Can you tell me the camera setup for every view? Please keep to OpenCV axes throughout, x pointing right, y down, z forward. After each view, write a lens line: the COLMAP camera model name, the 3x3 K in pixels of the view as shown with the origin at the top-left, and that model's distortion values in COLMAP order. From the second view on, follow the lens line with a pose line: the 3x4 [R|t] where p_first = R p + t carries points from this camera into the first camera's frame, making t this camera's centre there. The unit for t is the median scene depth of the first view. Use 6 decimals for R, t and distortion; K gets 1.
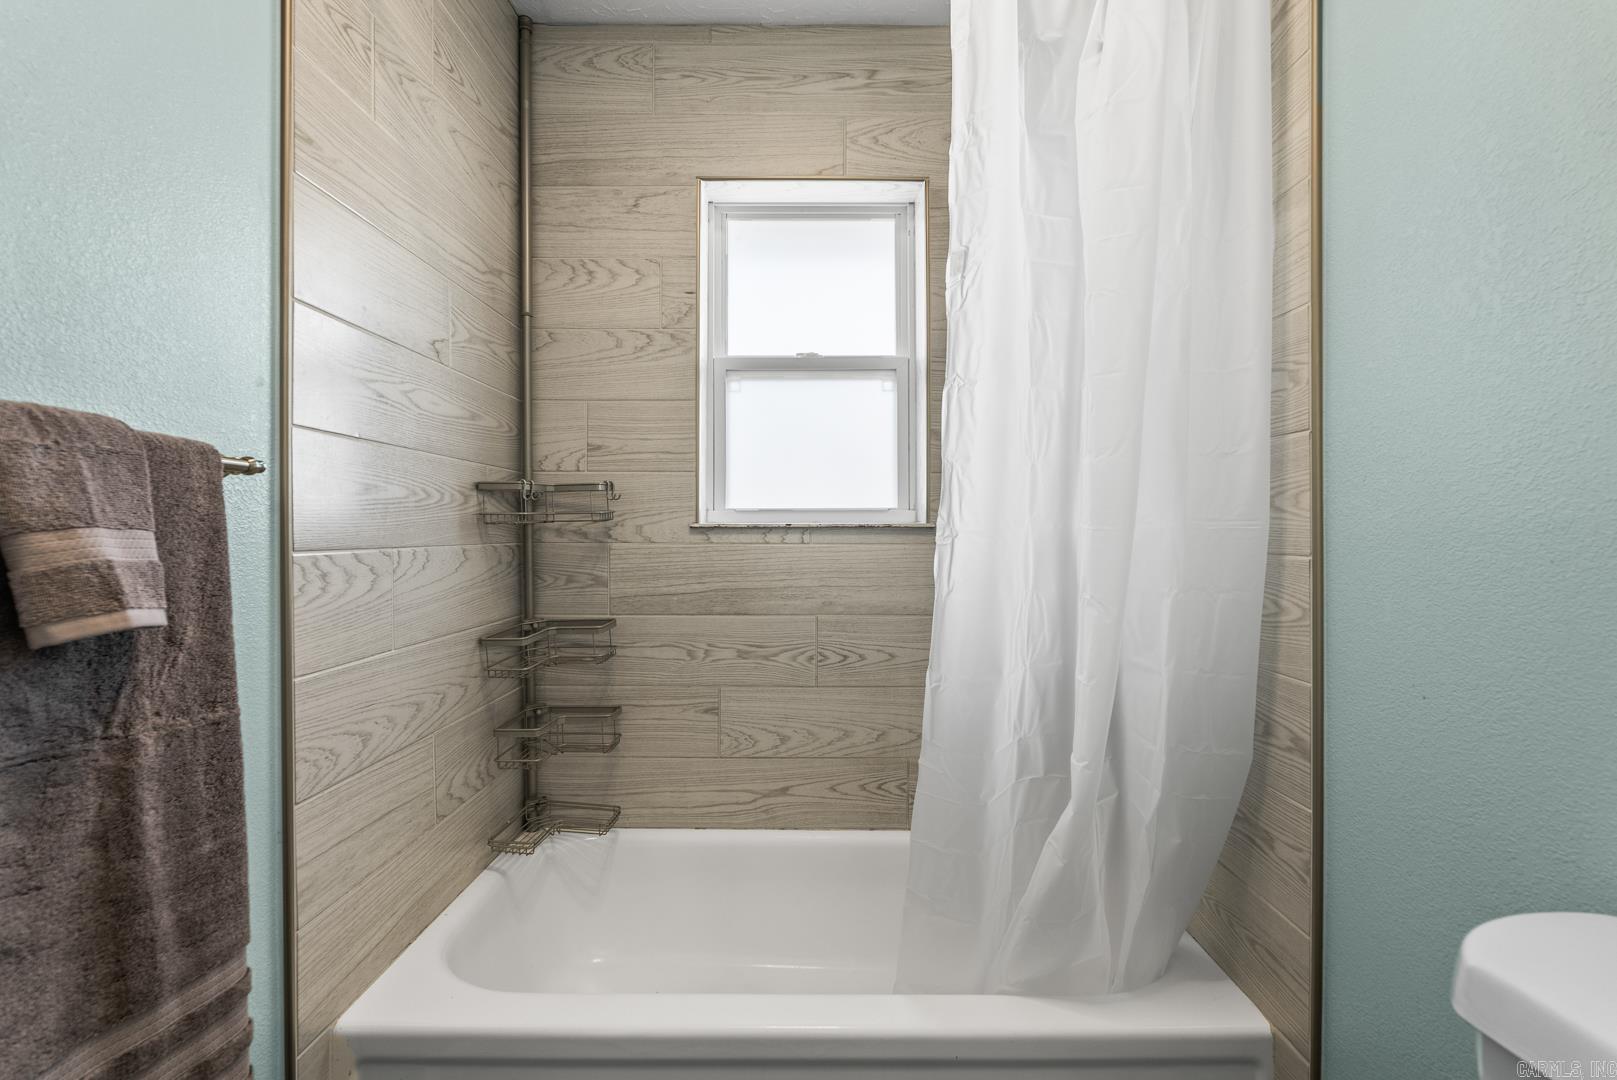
lens RADIAL K [[727.2, 0, 811.3], [0, 727.2, 538.9], [0, 0, 1]] dist [-0.010899, 0.001176]
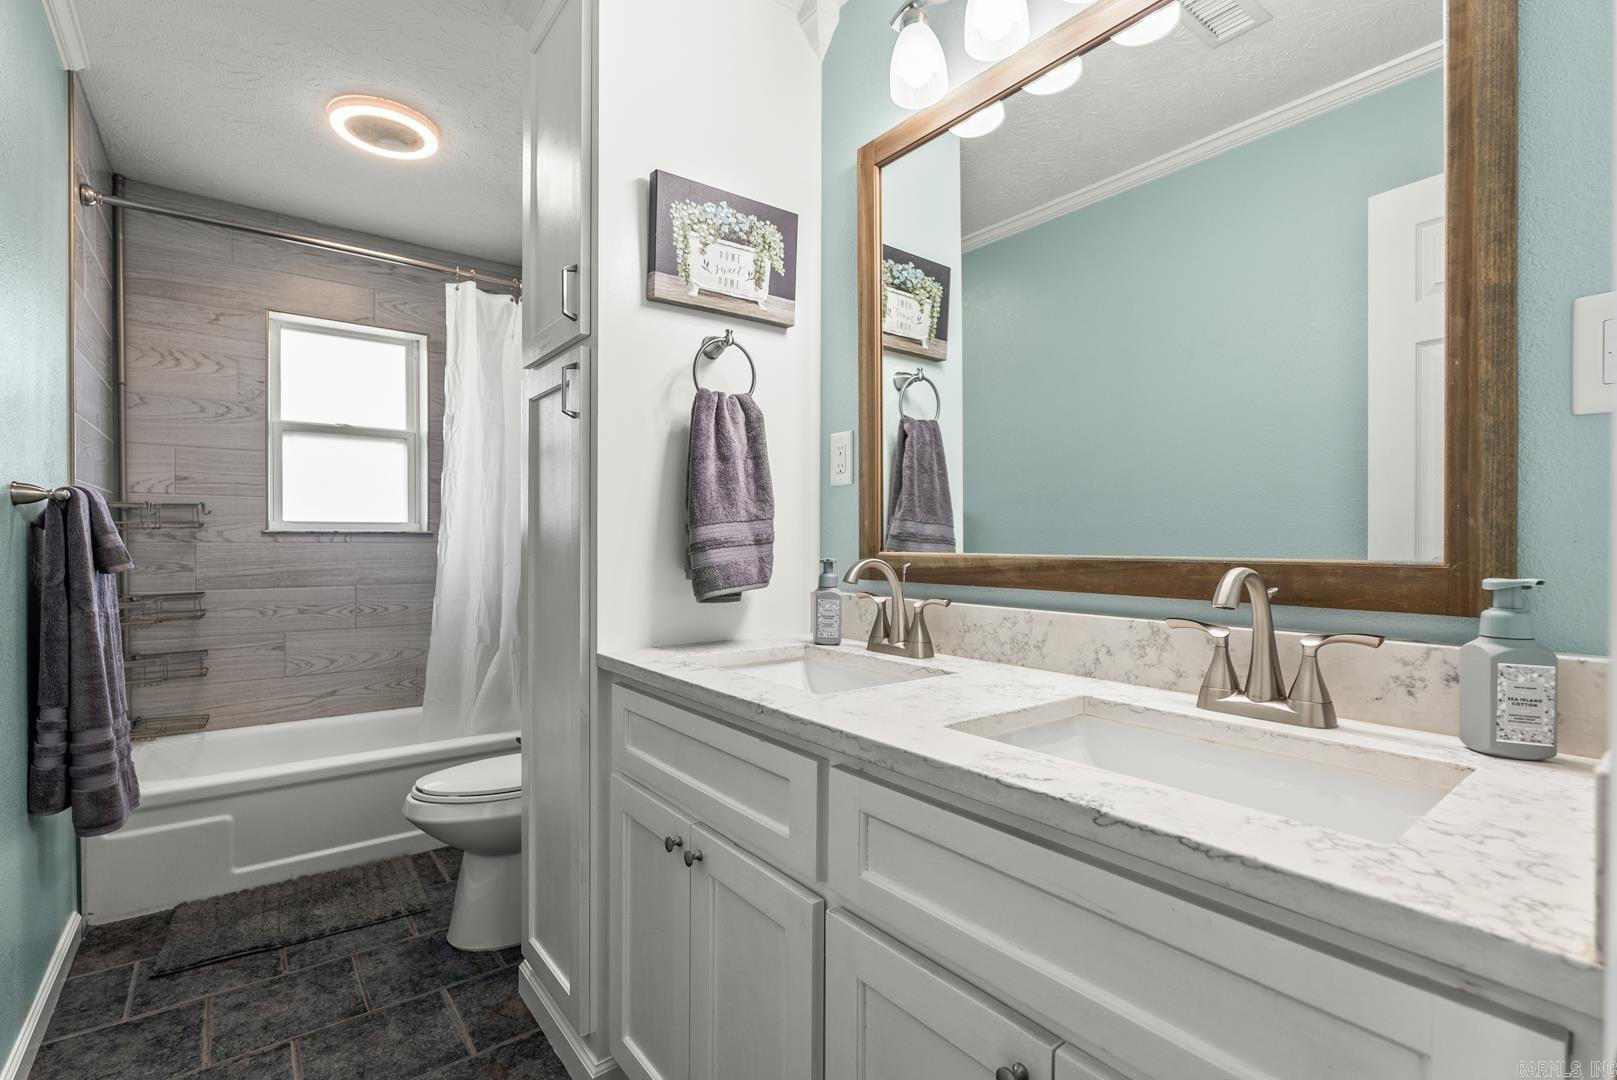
lens RADIAL K [[727.2, 0, 811.3], [0, 727.2, 538.9], [0, 0, 1]] dist [-0.010899, 0.001176]
pose [[0.782411, 0.001015, 0.622762, -0.209536], [0.004650, 0.999961, -0.007472, 0.015256], [-0.622746, 0.008742, 0.782376, -0.955871]]
